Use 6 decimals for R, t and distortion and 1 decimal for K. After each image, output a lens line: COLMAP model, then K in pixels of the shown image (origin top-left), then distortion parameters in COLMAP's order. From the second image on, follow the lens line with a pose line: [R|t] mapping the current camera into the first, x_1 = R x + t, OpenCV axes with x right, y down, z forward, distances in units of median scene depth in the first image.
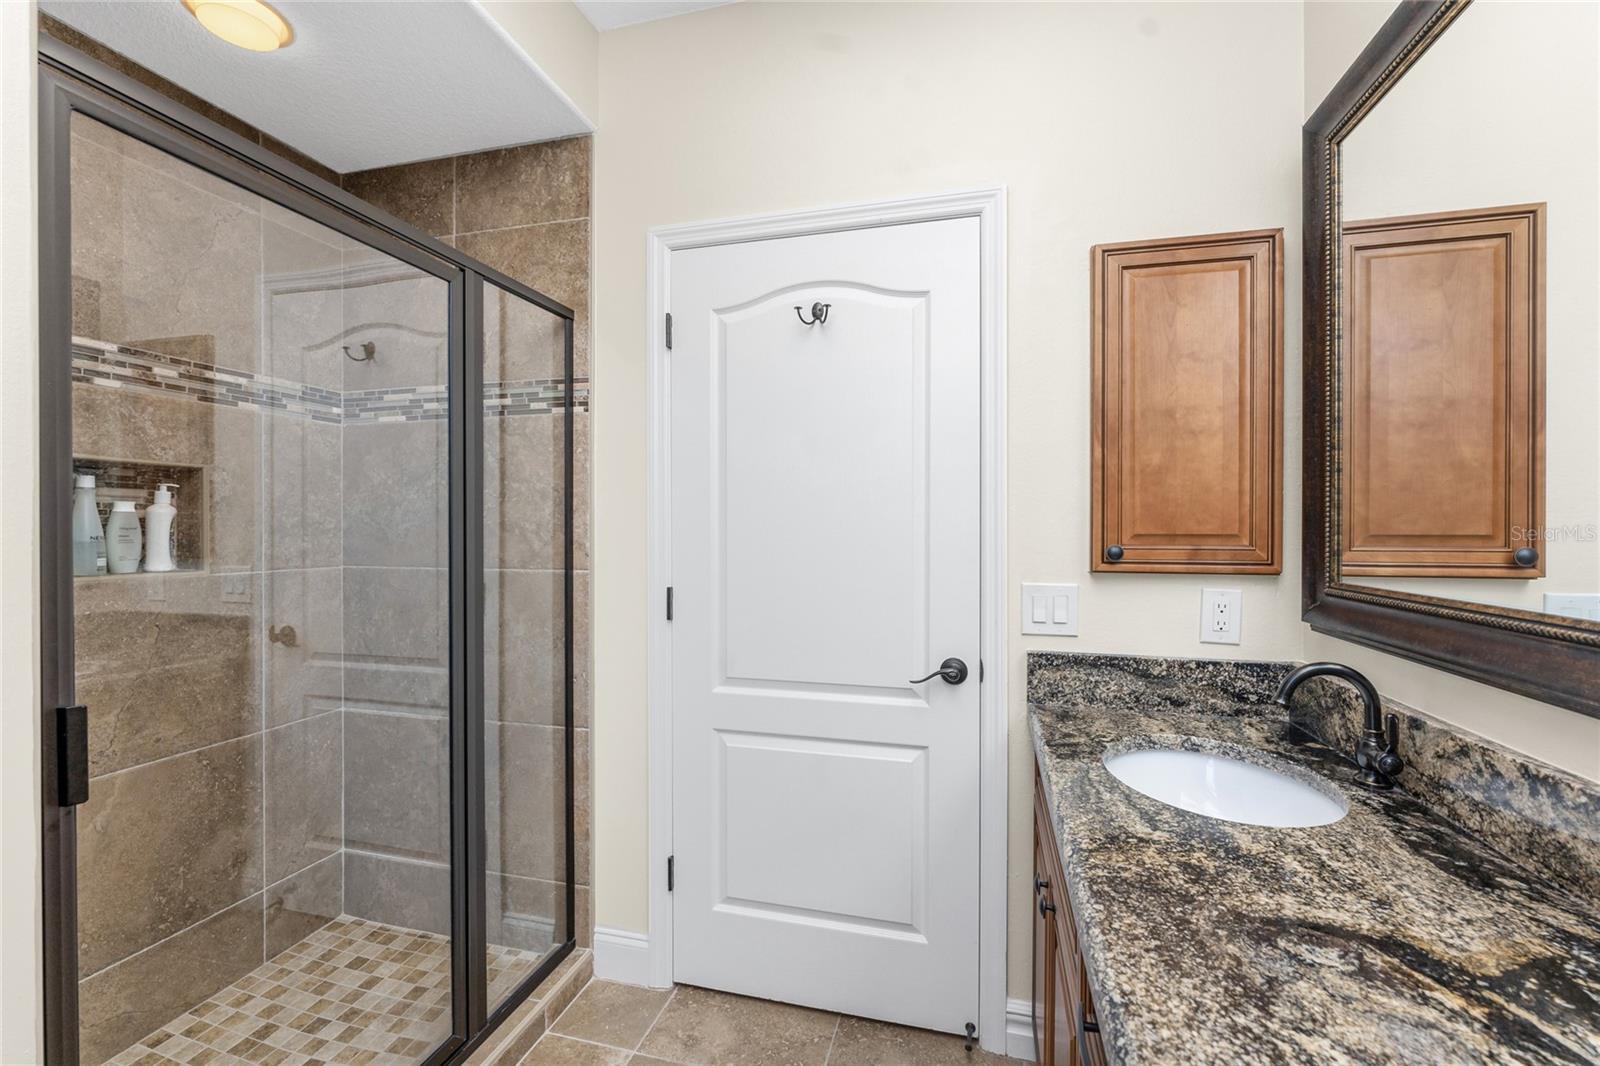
lens RADIAL K [[661.5, 0, 798.1], [0, 661.5, 536.5], [0, 0, 1]] dist [-0.002174, -0.000535]
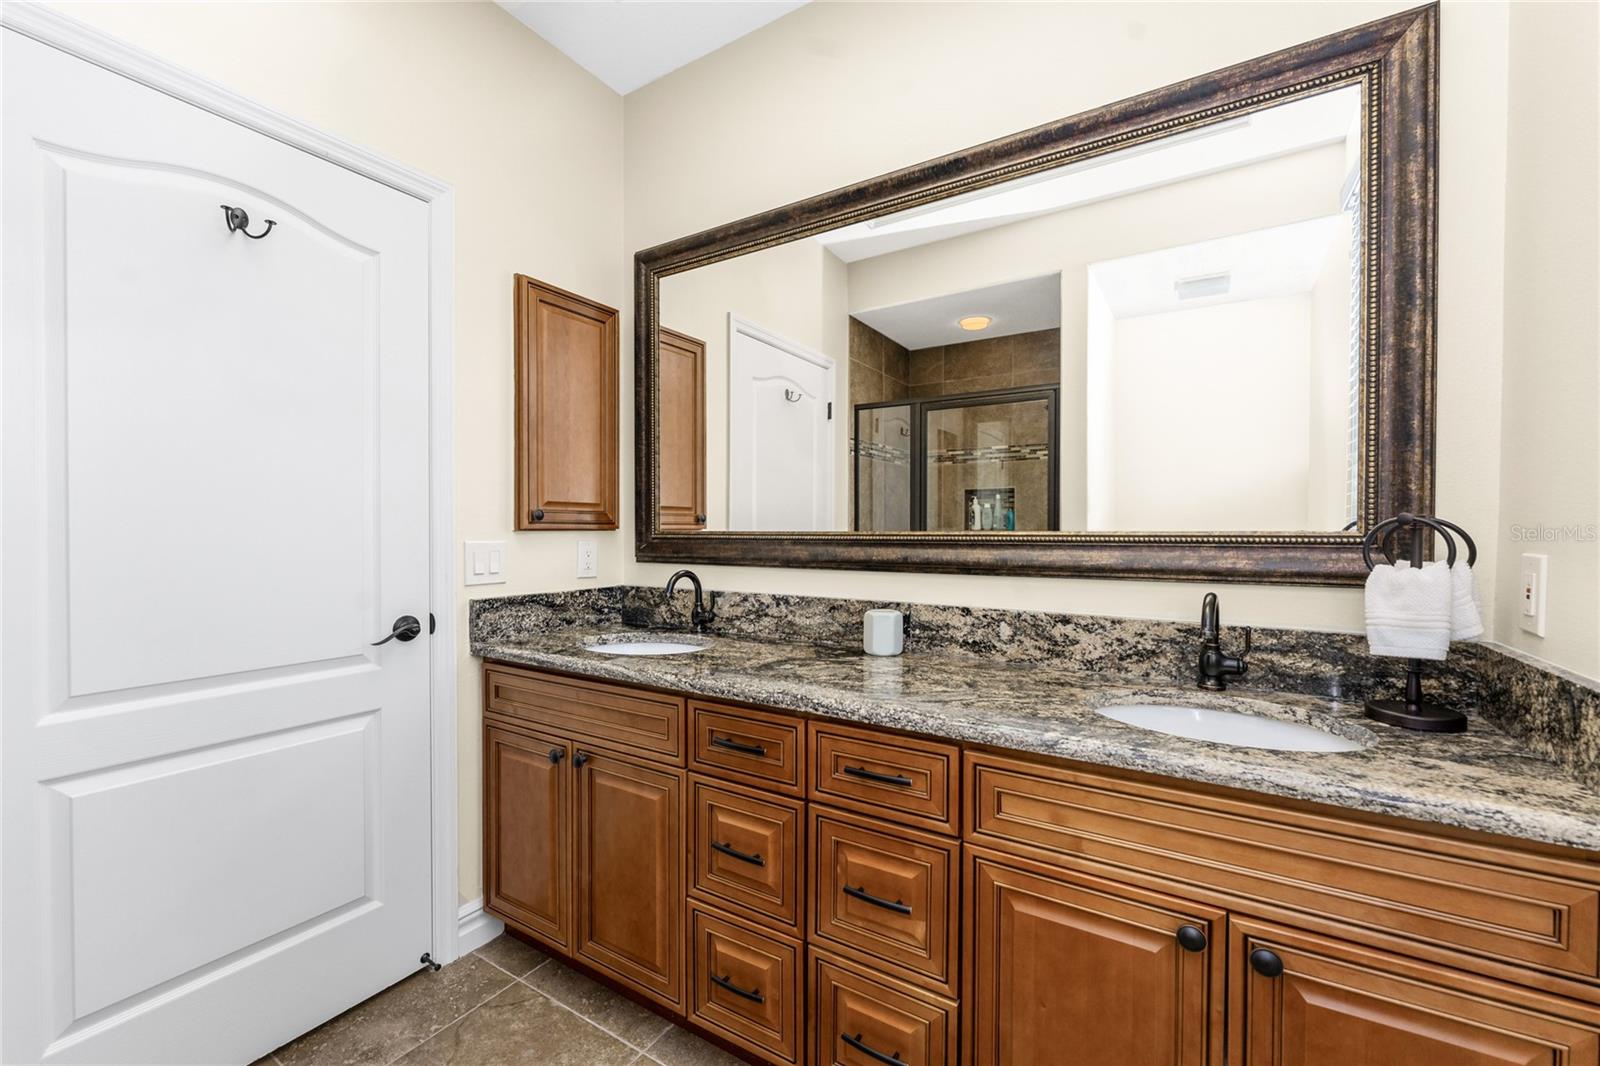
lens RADIAL K [[661.5, 0, 798.1], [0, 661.5, 536.5], [0, 0, 1]] dist [-0.002174, -0.000535]
pose [[0.285467, -0.008210, 0.958353, -0.767111], [0.008041, 0.999949, 0.006171, 0.075383], [-0.958355, 0.005945, 0.285519, 0.144033]]
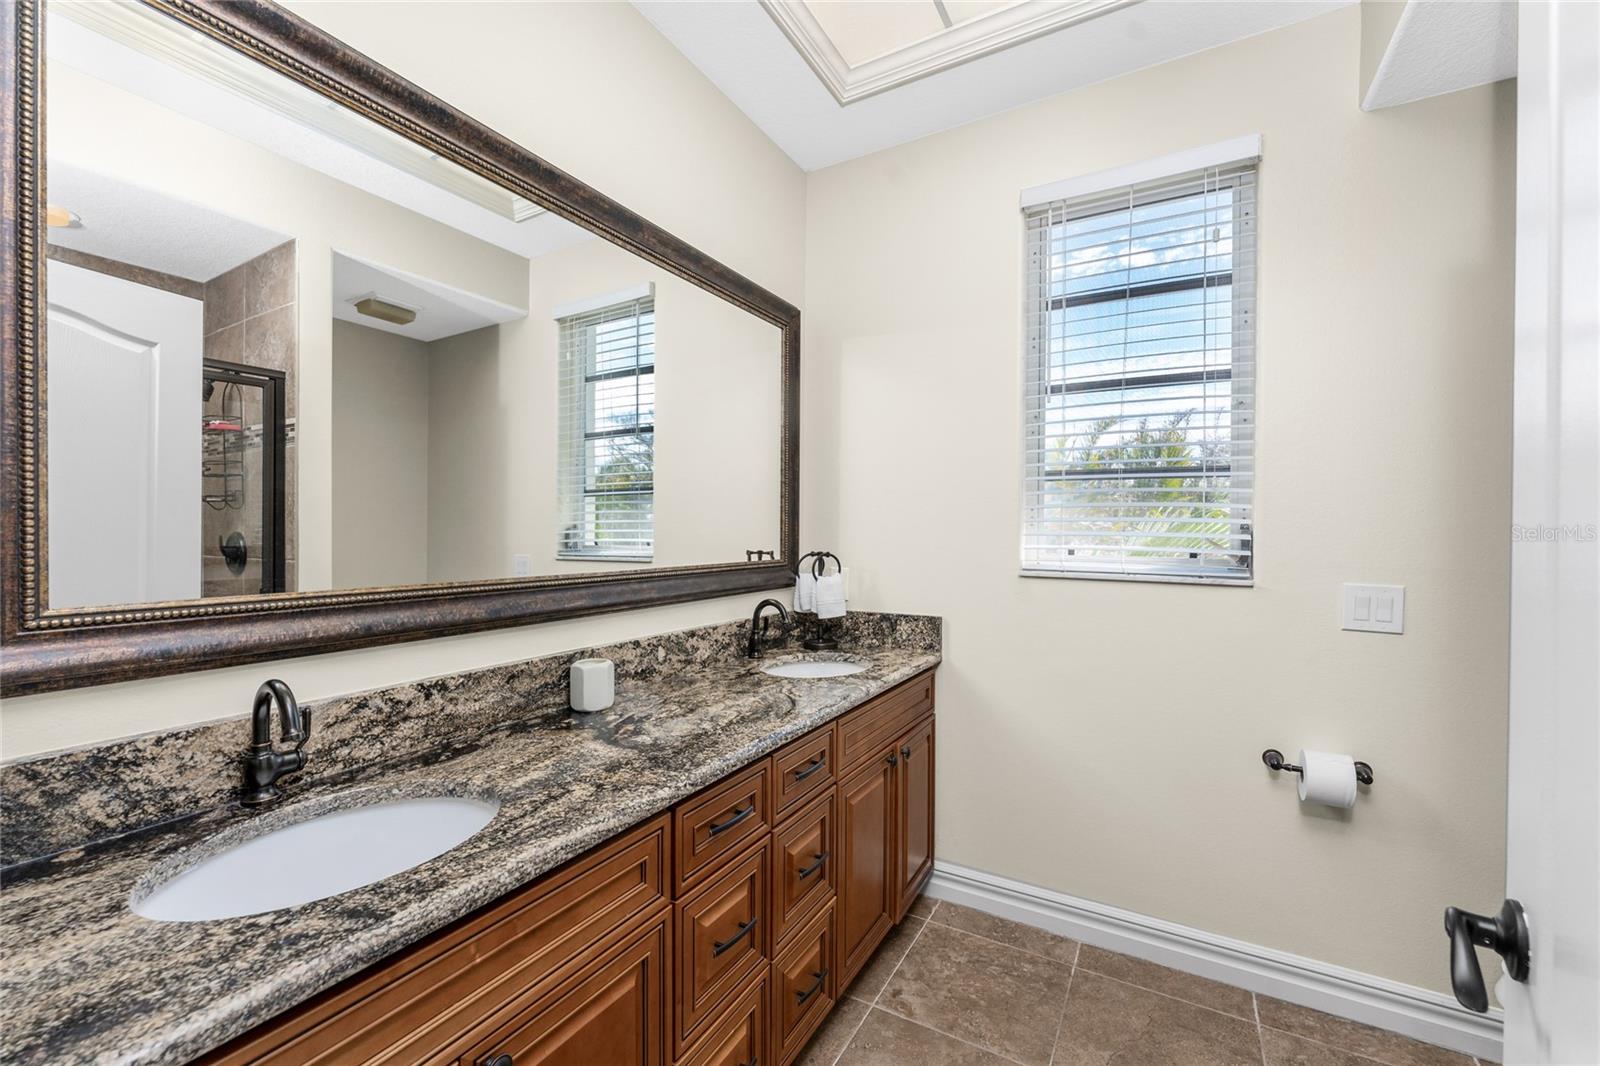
lens RADIAL K [[661.5, 0, 798.1], [0, 661.5, 536.5], [0, 0, 1]] dist [-0.002174, -0.000535]
pose [[-0.968523, -0.001831, 0.248916, -0.100306], [0.002343, 0.999862, 0.016474, -0.017254], [-0.248912, 0.016539, -0.968385, 1.476486]]
